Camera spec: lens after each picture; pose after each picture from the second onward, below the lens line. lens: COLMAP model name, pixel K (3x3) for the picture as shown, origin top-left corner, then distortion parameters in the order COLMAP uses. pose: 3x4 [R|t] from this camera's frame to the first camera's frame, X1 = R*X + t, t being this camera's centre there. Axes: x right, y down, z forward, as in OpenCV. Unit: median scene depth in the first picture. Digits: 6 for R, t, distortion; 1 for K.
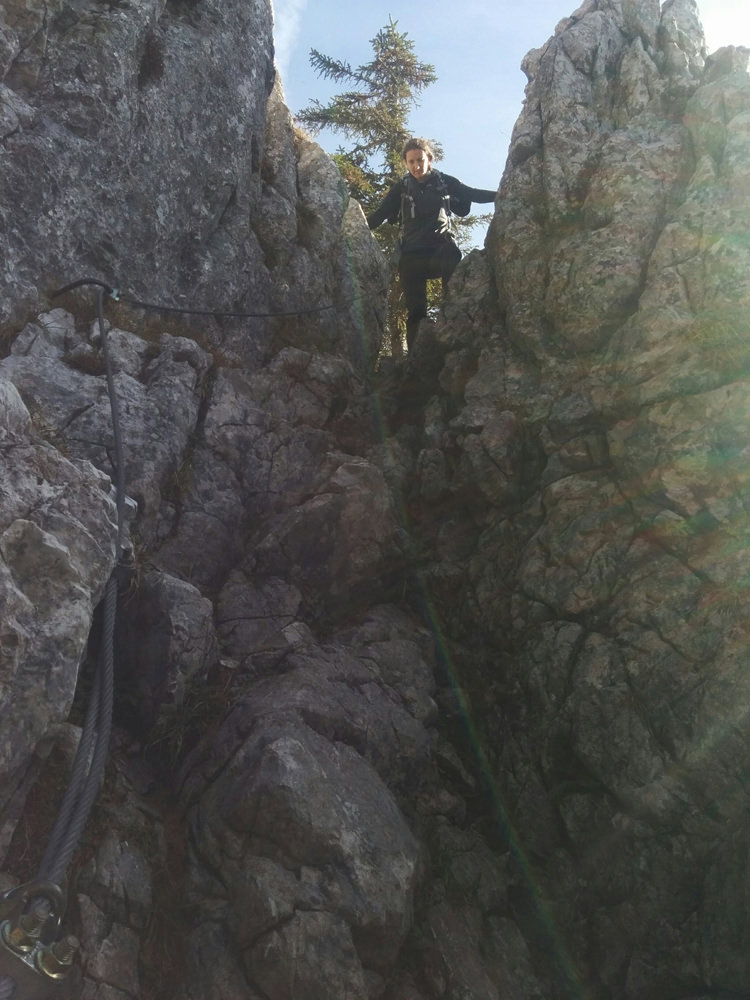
lens RADIAL K [[818.7, 0, 376.6], [0, 818.7, 500.4], [0, 0, 1]] dist [0.078110, -0.096415]
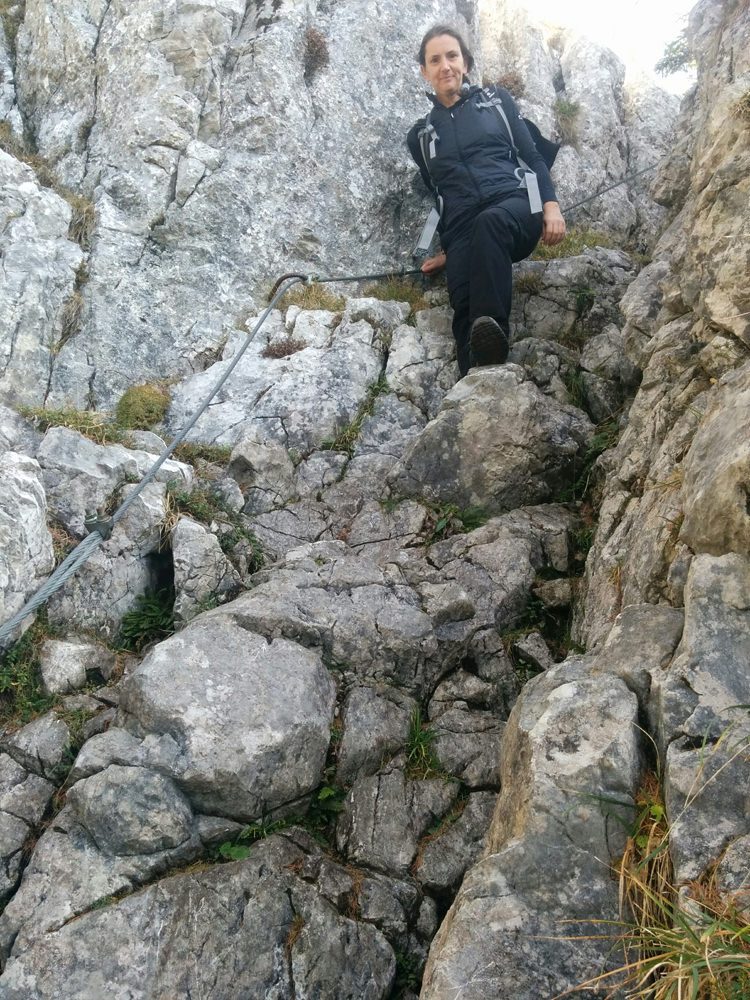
lens RADIAL K [[818.7, 0, 376.6], [0, 818.7, 500.4], [0, 0, 1]] dist [0.078110, -0.096415]
pose [[0.813235, -0.183029, -0.552404, 0.350384], [0.224772, 0.974378, 0.008062, 0.061568], [0.536774, -0.130721, 0.833538, 0.071722]]
